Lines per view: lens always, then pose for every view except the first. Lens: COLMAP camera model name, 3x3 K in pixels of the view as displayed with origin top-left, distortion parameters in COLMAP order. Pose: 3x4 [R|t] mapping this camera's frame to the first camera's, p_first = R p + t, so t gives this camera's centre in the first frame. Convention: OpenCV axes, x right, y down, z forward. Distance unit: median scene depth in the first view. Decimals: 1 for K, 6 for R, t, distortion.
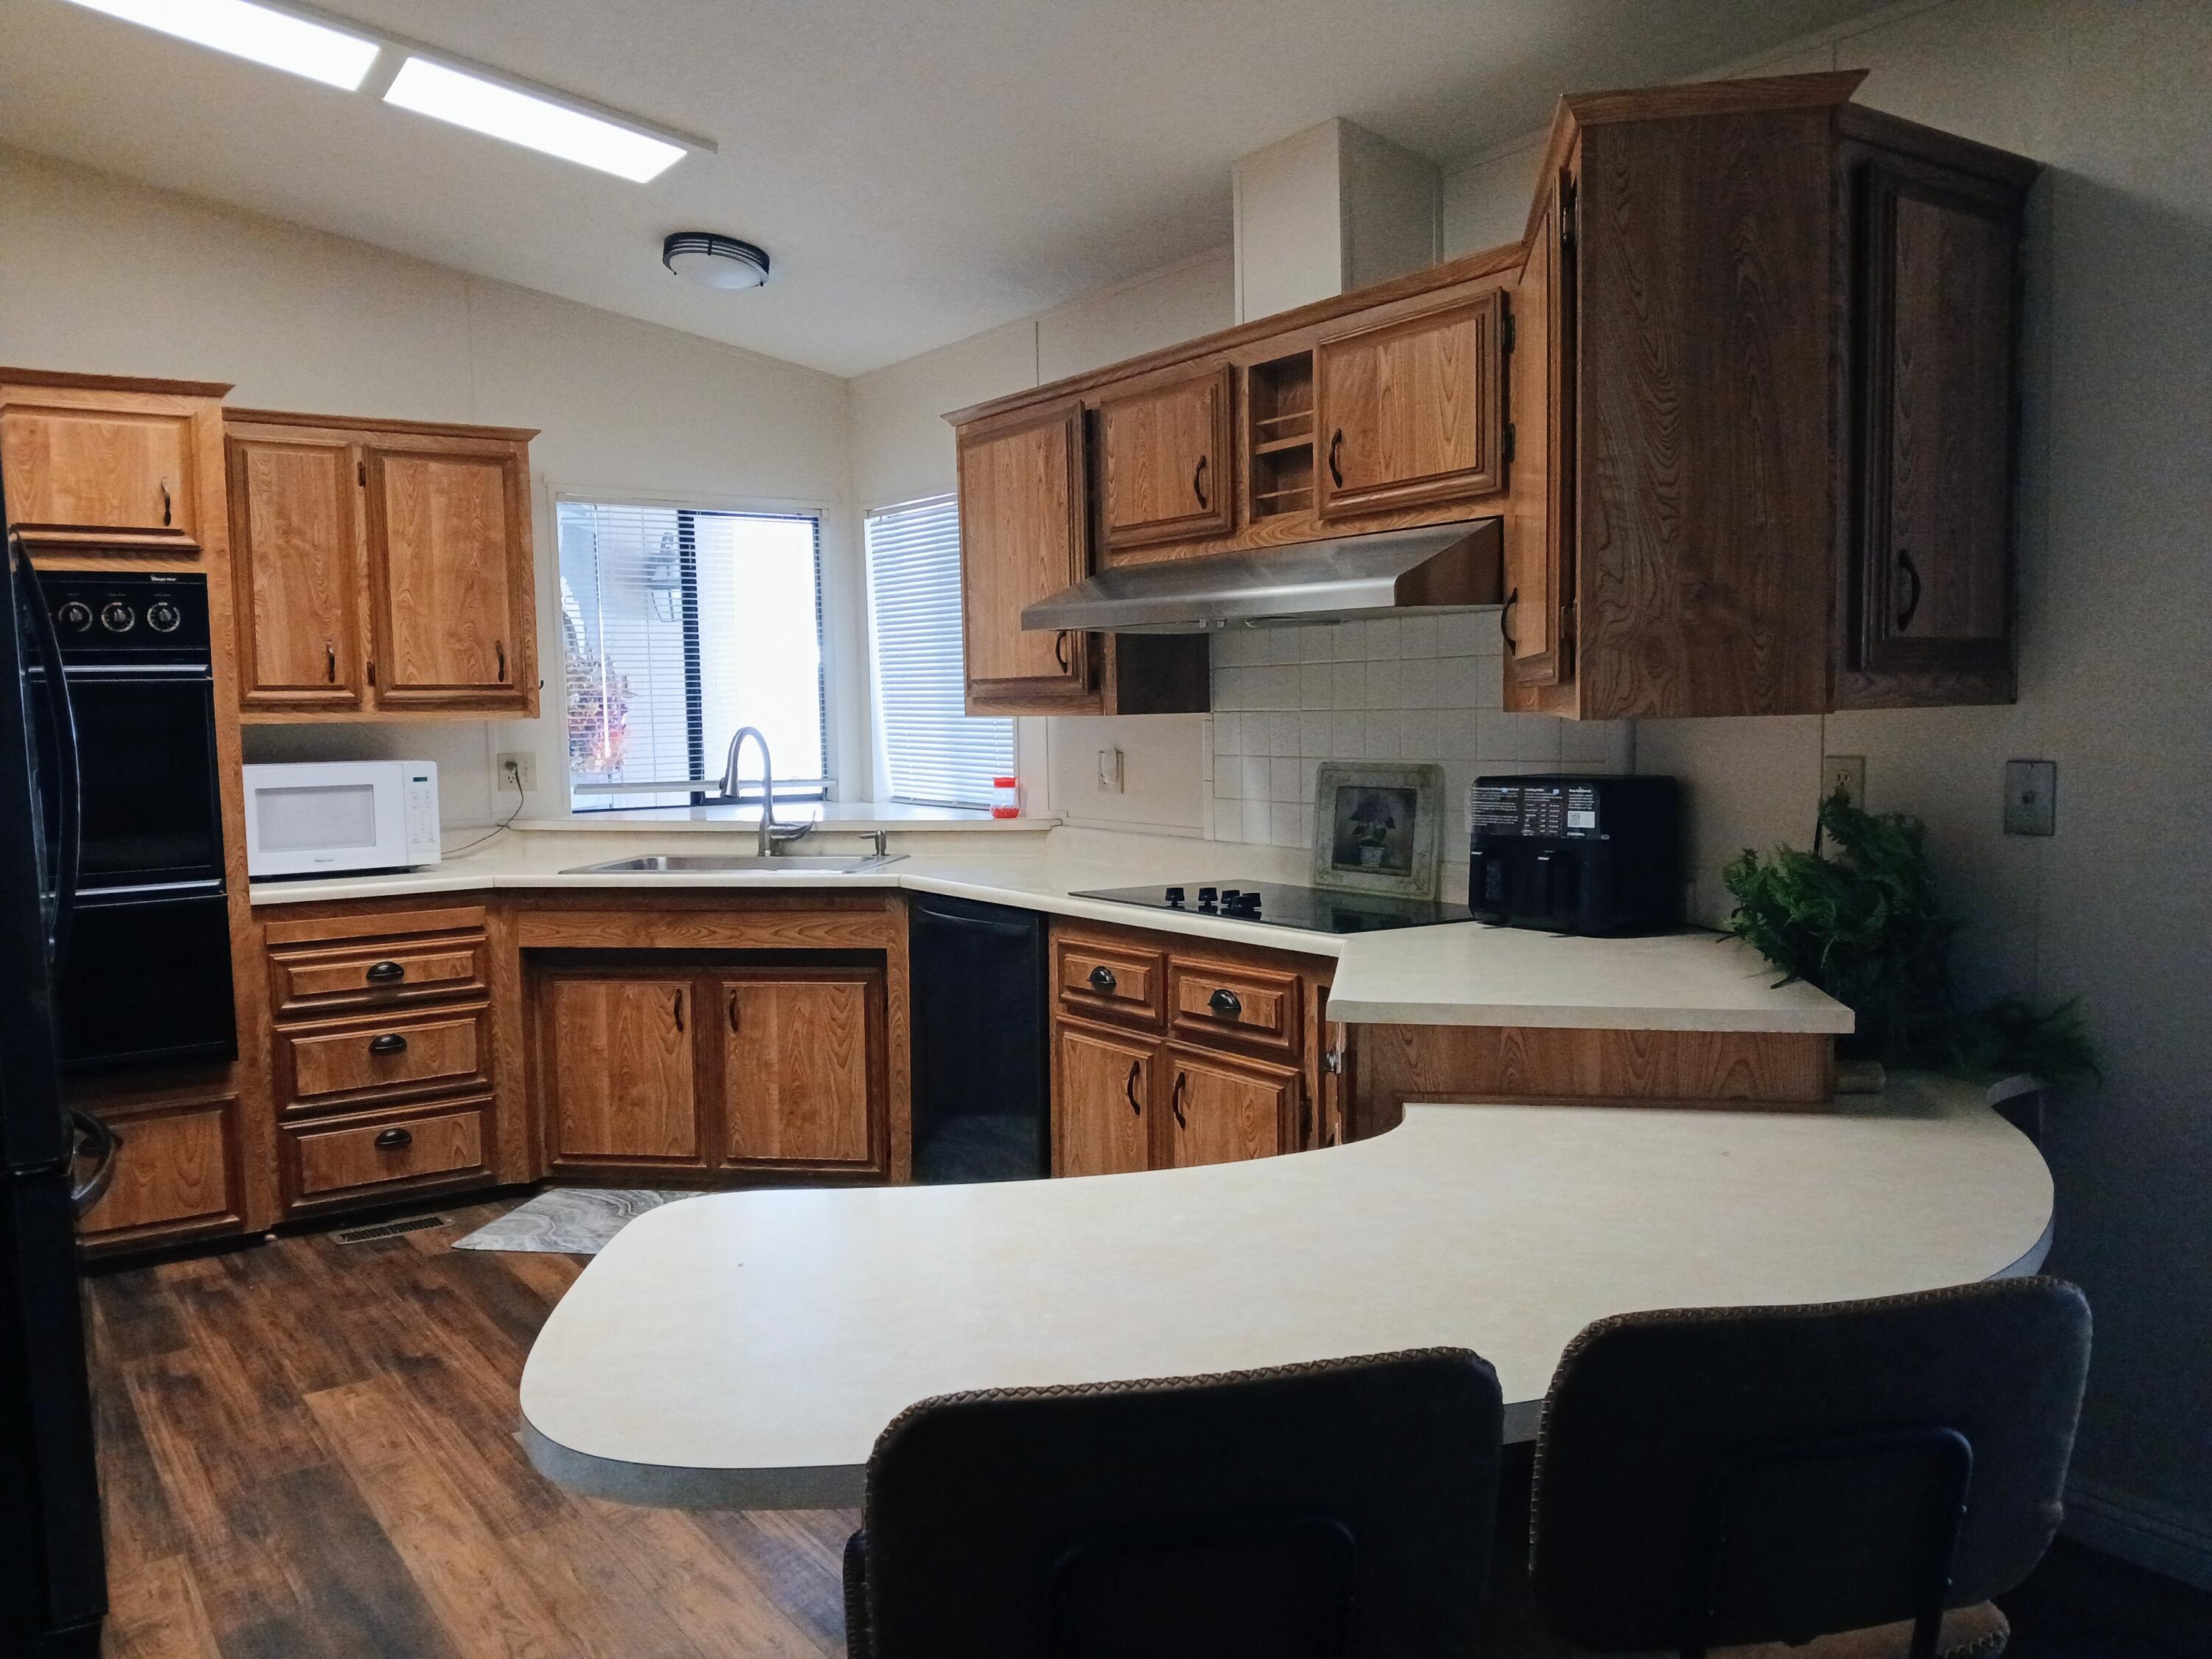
lens RADIAL K [[1741.3, 0, 1106.0], [0, 1741.3, 829.5], [0, 0, 1]] dist [-0.005814, -0.009143]
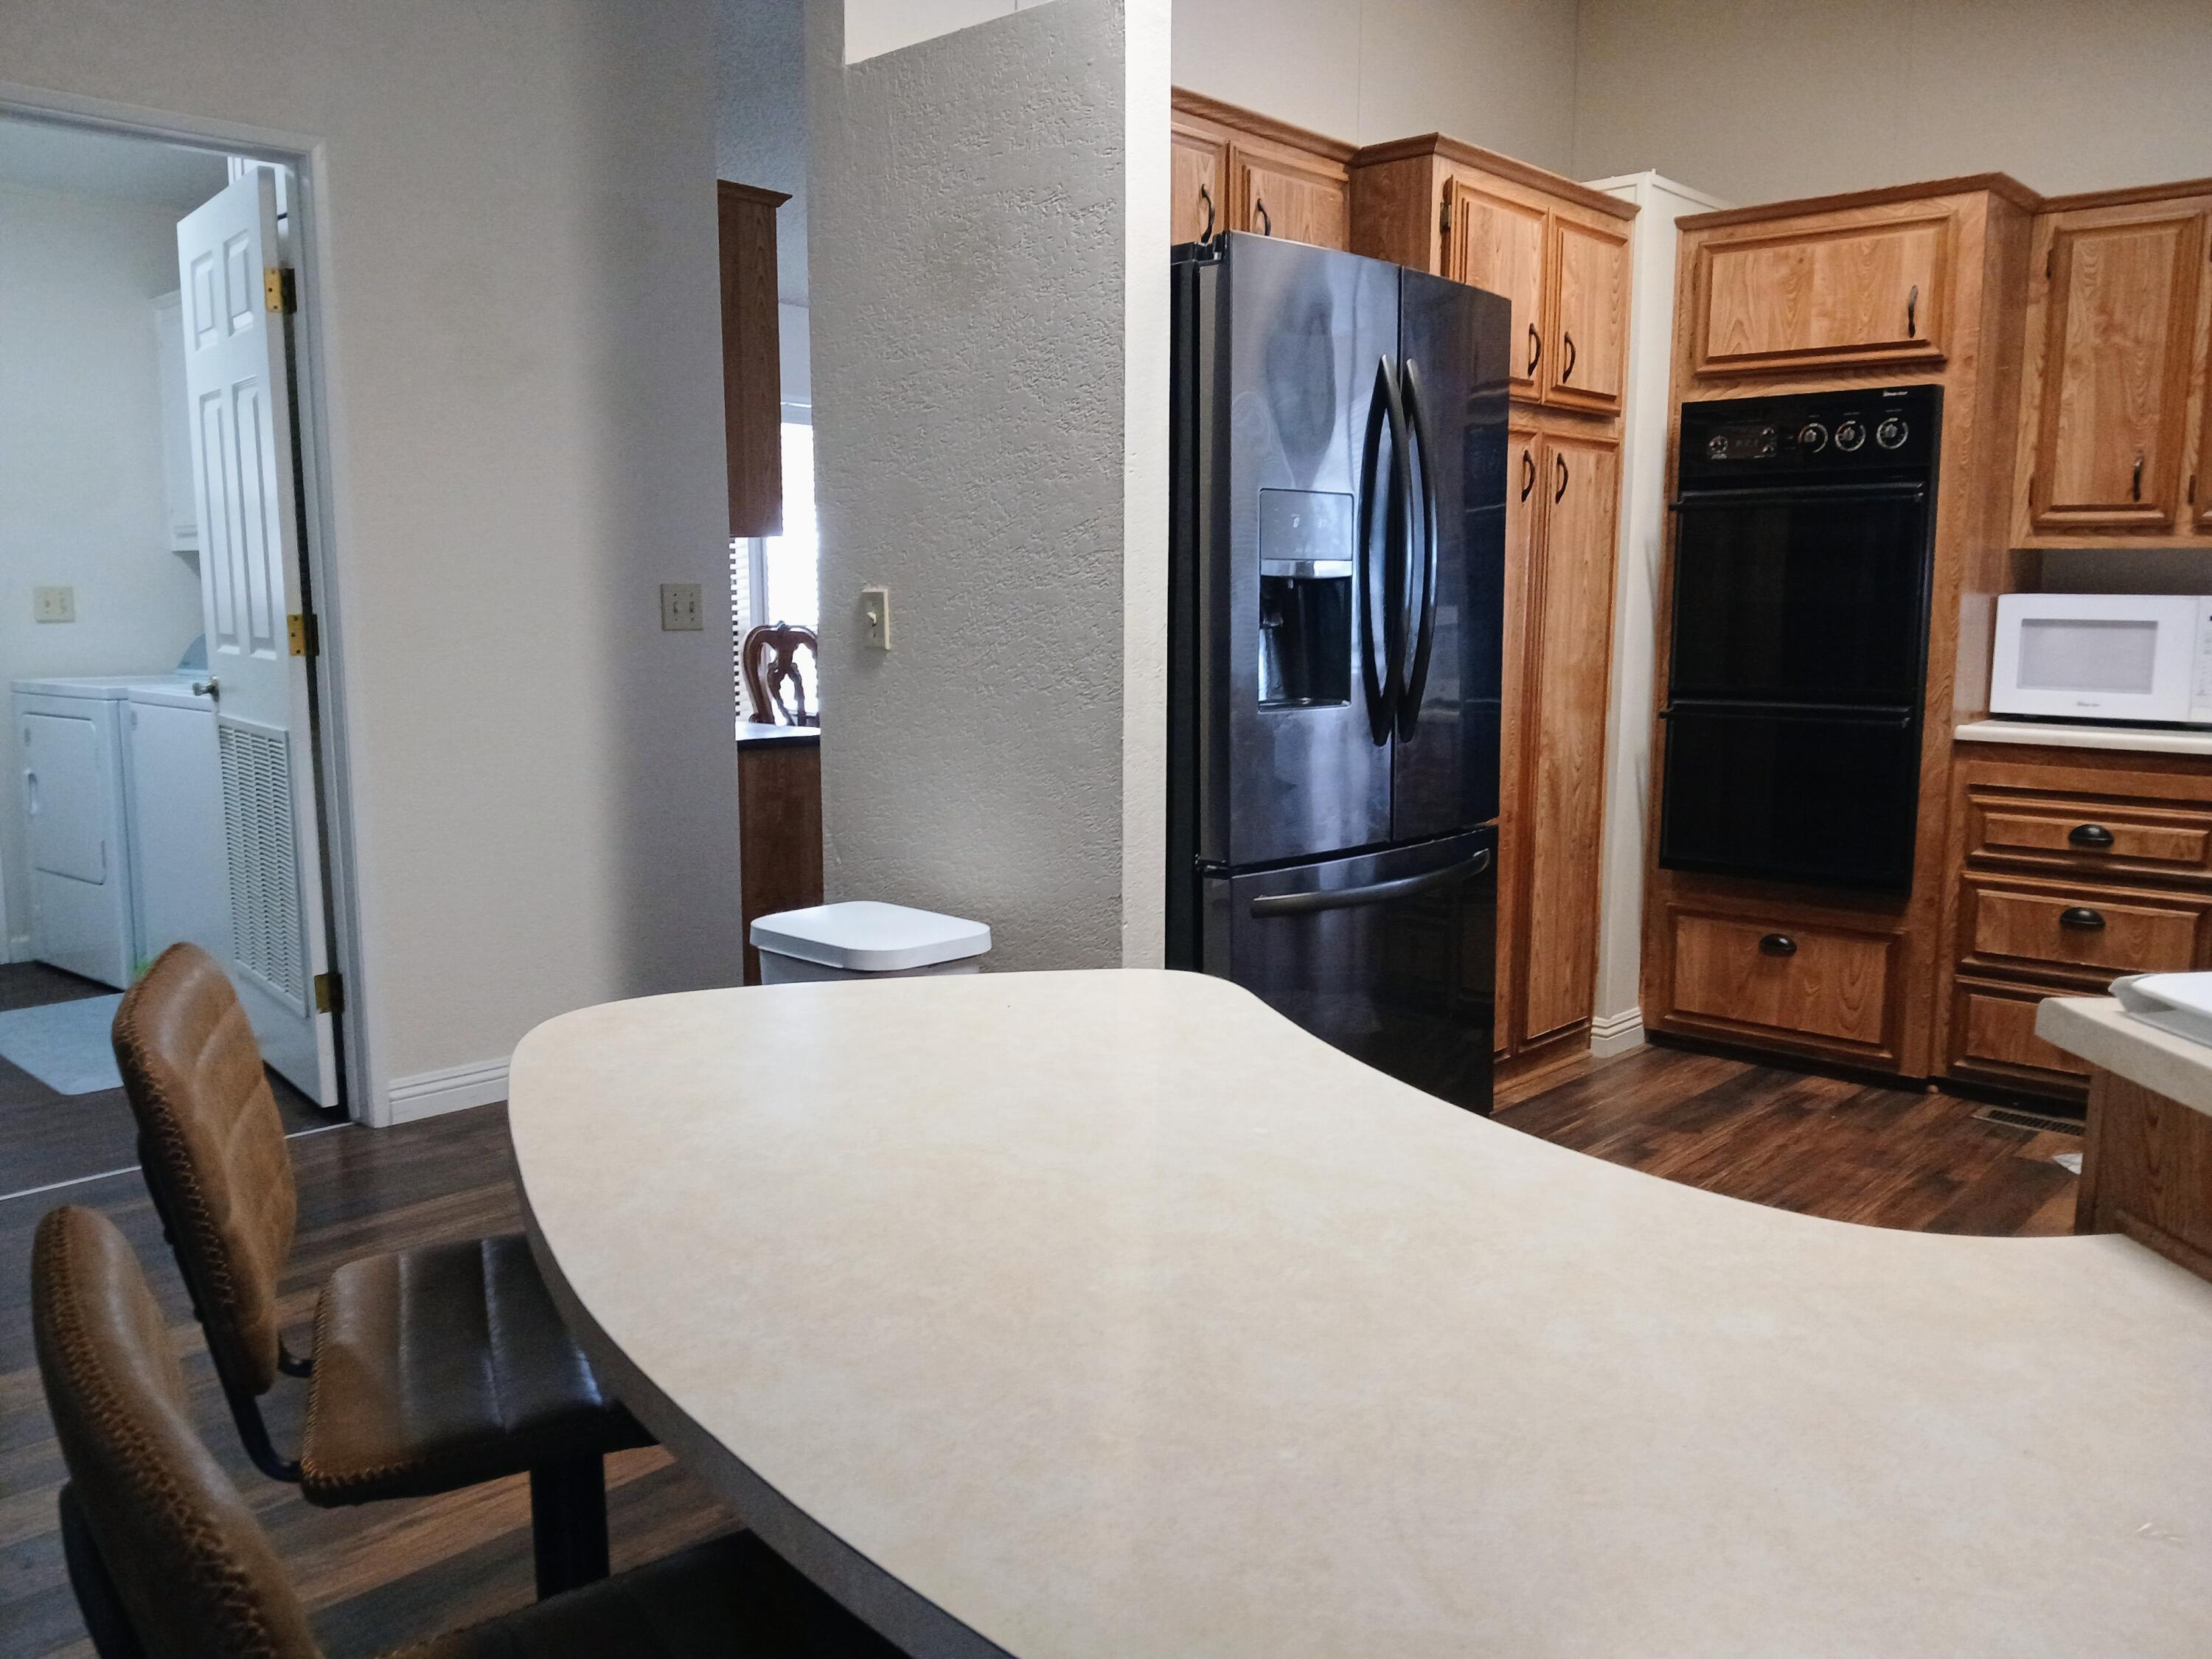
lens RADIAL K [[1741.3, 0, 1106.0], [0, 1741.3, 829.5], [0, 0, 1]] dist [-0.005814, -0.009143]
pose [[0.221138, 0.152956, -0.963173, 0.322722], [-0.081822, 0.987052, 0.137963, -0.000613], [0.971804, 0.048300, 0.230789, 0.337501]]
